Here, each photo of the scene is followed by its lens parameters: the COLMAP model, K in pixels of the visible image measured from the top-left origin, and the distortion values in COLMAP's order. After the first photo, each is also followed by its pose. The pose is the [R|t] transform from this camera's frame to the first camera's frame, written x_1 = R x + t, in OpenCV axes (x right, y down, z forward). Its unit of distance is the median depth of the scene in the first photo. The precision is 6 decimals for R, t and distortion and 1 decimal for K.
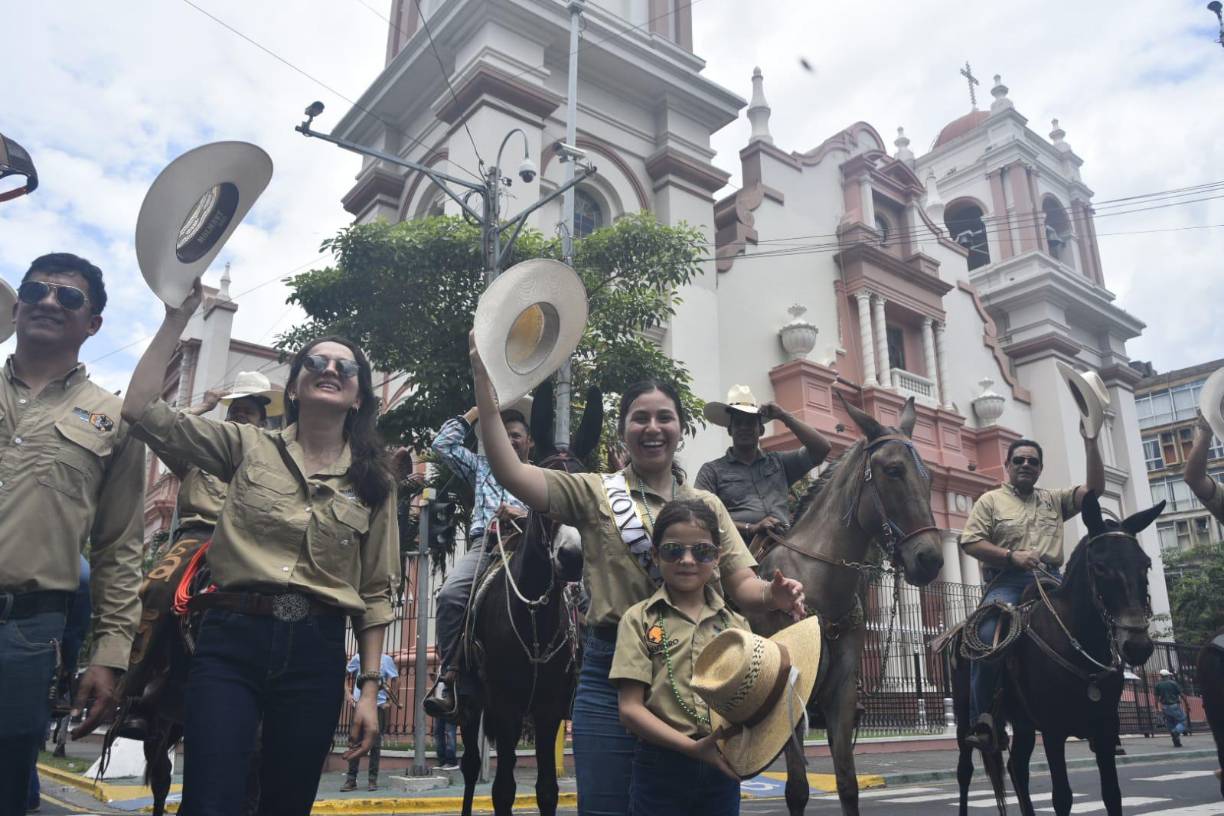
lens RADIAL K [[942.4, 0, 612.0], [0, 942.4, 408.0], [0, 0, 1]] dist [-0.142576, 0.147059]
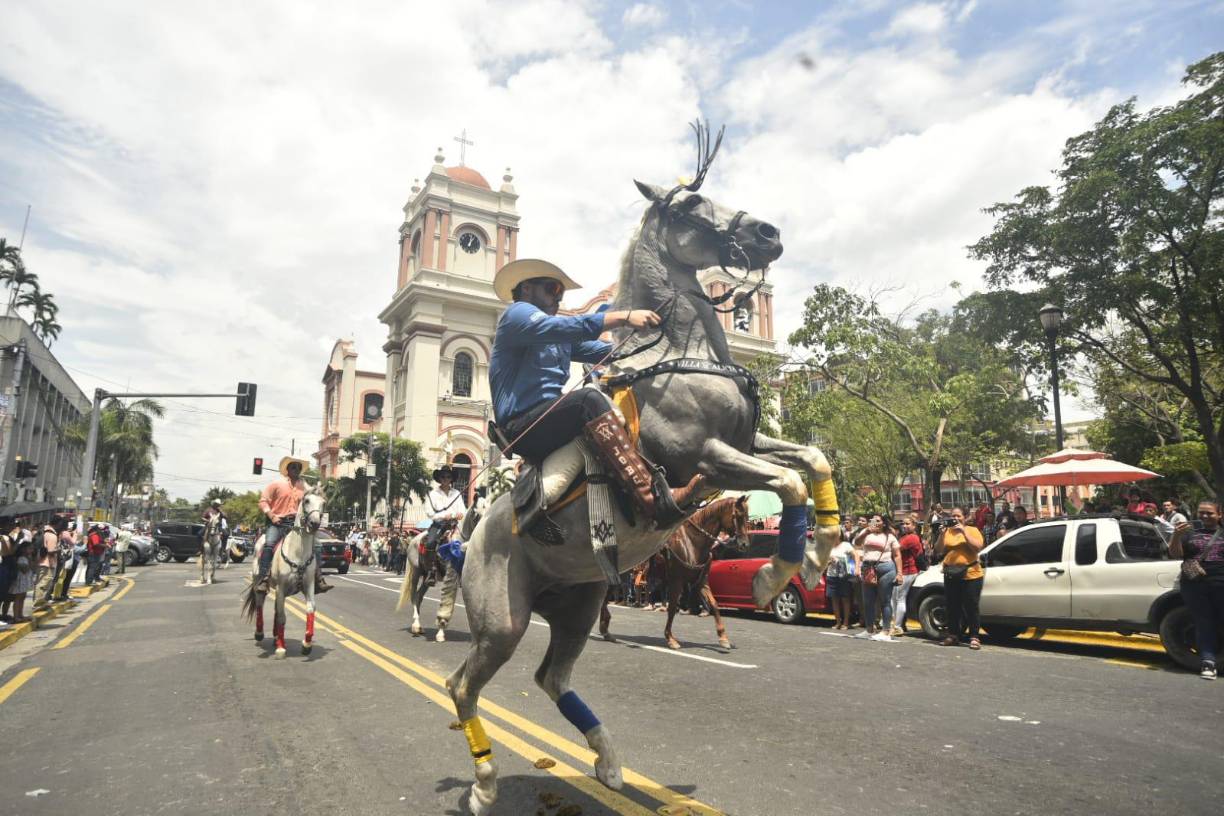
lens RADIAL K [[688.8, 0, 605.3], [0, 688.8, 392.0], [0, 0, 1]] dist [-0.121090, 0.061525]
pose [[0.995360, -0.012938, -0.095346, 0.390839], [0.023626, 0.993446, 0.111836, -0.231982], [0.093274, -0.113570, 0.989142, -0.636209]]
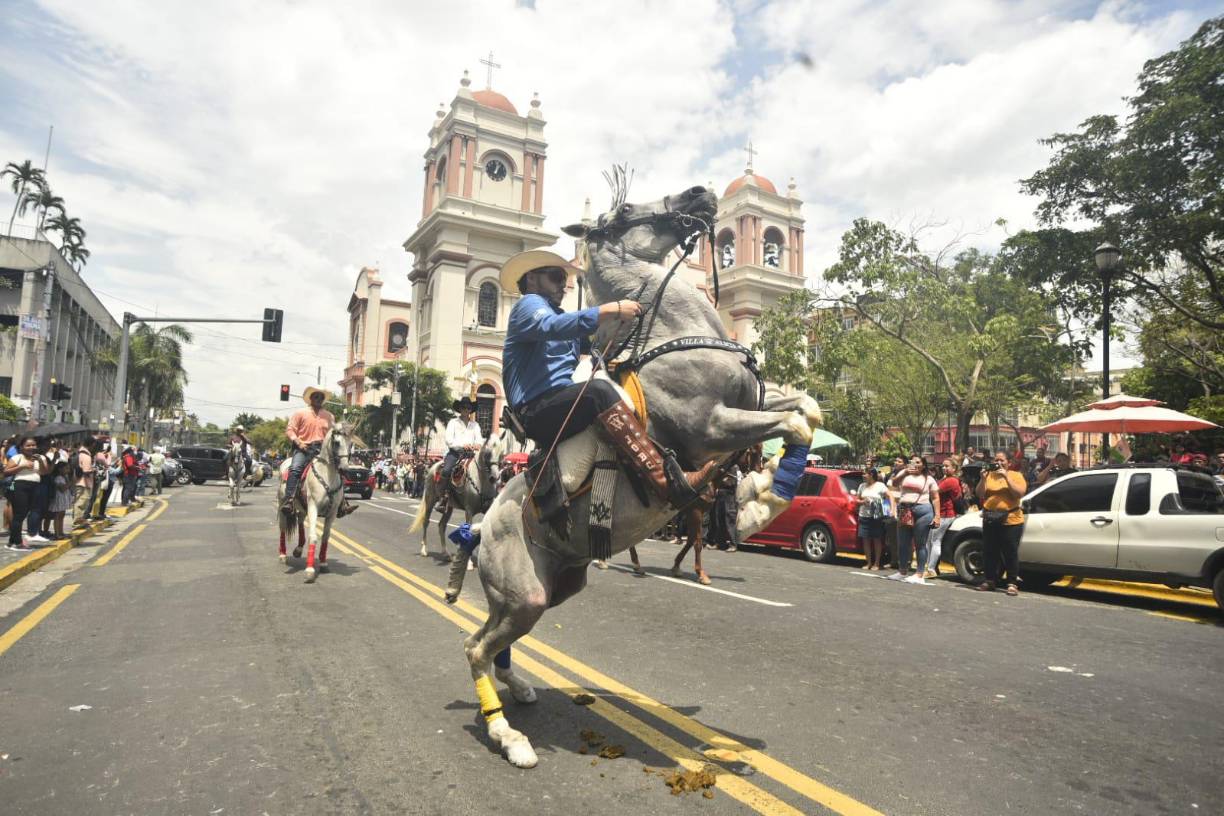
lens RADIAL K [[688.8, 0, 605.3], [0, 688.8, 392.0], [0, 0, 1]] dist [-0.121090, 0.061525]
pose [[0.991595, 0.020741, -0.127704, 0.385382], [0.006076, 0.978512, 0.206102, -0.229353], [0.129234, -0.205146, 0.970162, -0.628968]]
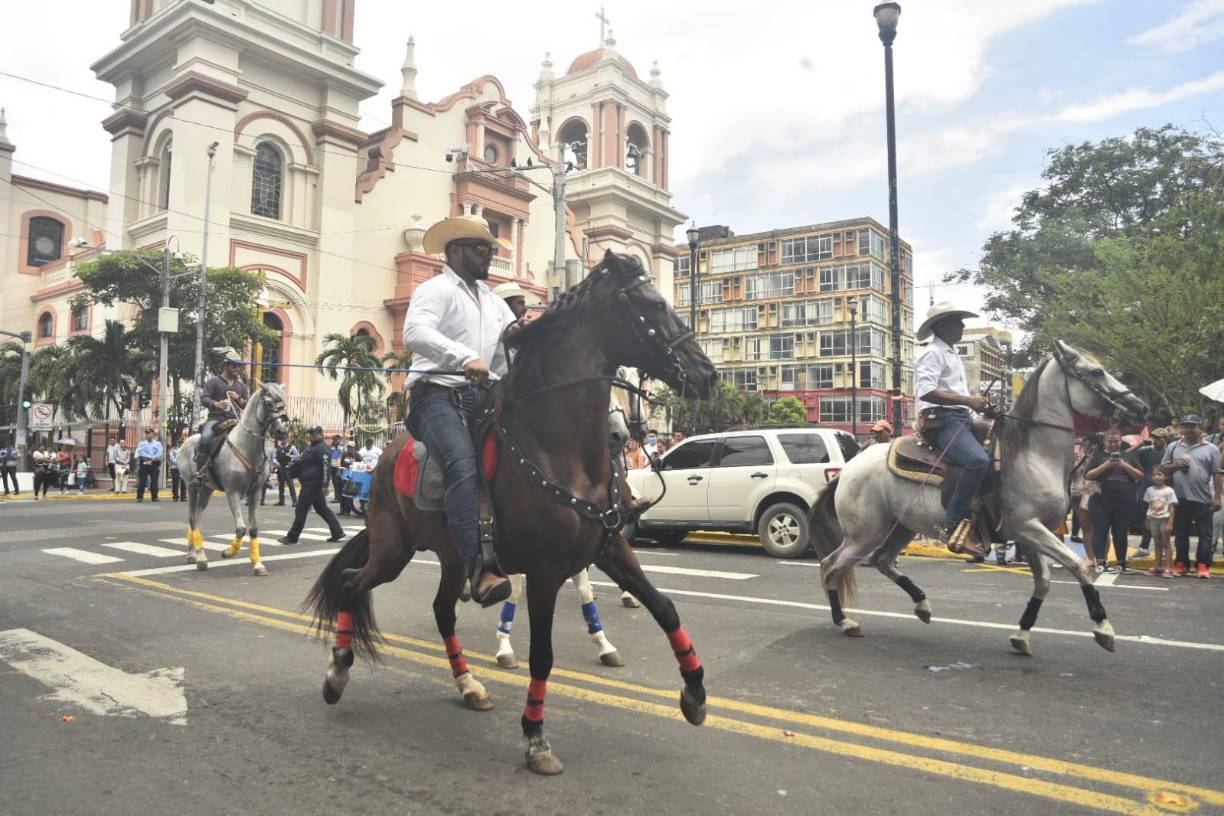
lens RADIAL K [[813.3, 0, 612.0], [0, 813.3, 408.0], [0, 0, 1]] dist [-0.111306, 0.059147]
pose [[0.961406, 0.020145, 0.274396, 0.121035], [-0.092031, 0.963414, 0.251720, -0.135387], [-0.259286, -0.267258, 0.928086, -0.363558]]
